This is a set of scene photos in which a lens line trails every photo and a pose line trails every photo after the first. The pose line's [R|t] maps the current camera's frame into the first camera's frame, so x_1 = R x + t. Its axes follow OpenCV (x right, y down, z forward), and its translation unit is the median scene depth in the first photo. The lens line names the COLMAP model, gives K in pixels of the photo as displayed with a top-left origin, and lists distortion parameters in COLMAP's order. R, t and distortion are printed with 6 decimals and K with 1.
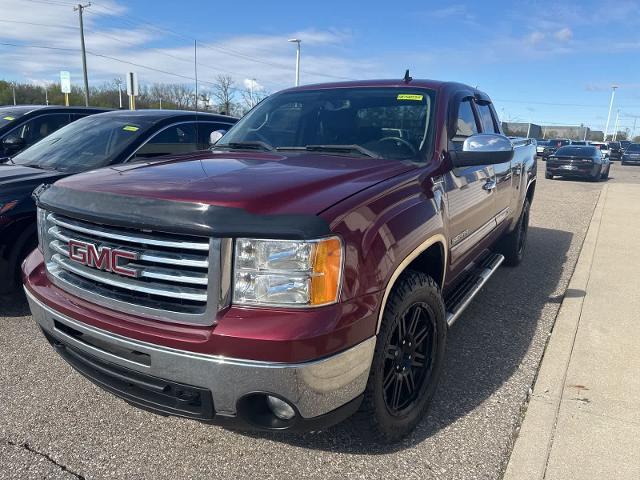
lens RADIAL K [[453.2, 0, 318.0], [0, 453.2, 241.7], [0, 0, 1]] dist [0.015003, -0.007453]
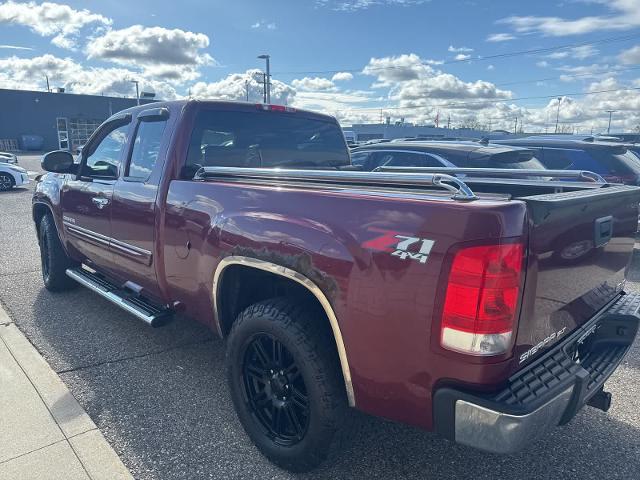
lens RADIAL K [[453.2, 0, 318.0], [0, 453.2, 241.7], [0, 0, 1]] dist [0.015003, -0.007453]
pose [[-0.240619, 0.170372, -0.955550, 1.461022], [-0.248880, 0.940731, 0.230401, -0.459109], [0.938169, 0.293256, -0.183955, 1.932754]]
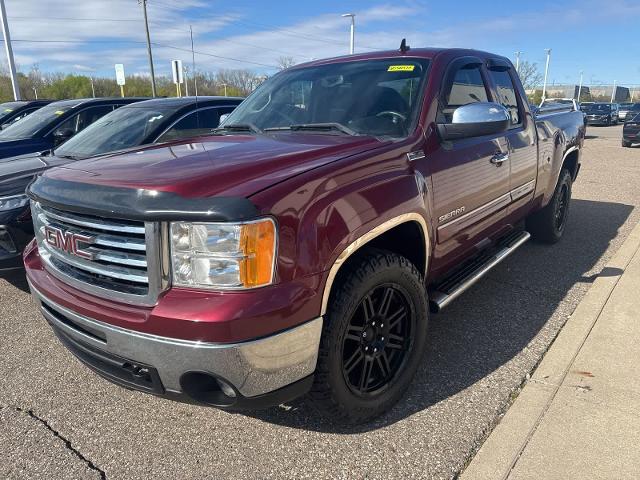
lens RADIAL K [[451.1, 0, 319.6], [0, 451.1, 243.5], [0, 0, 1]] dist [0.018936, -0.007919]
pose [[0.990026, -0.012524, -0.140329, 0.159405], [0.019368, 0.998683, 0.047507, -0.000206], [0.139550, -0.049751, 0.988964, 0.020527]]
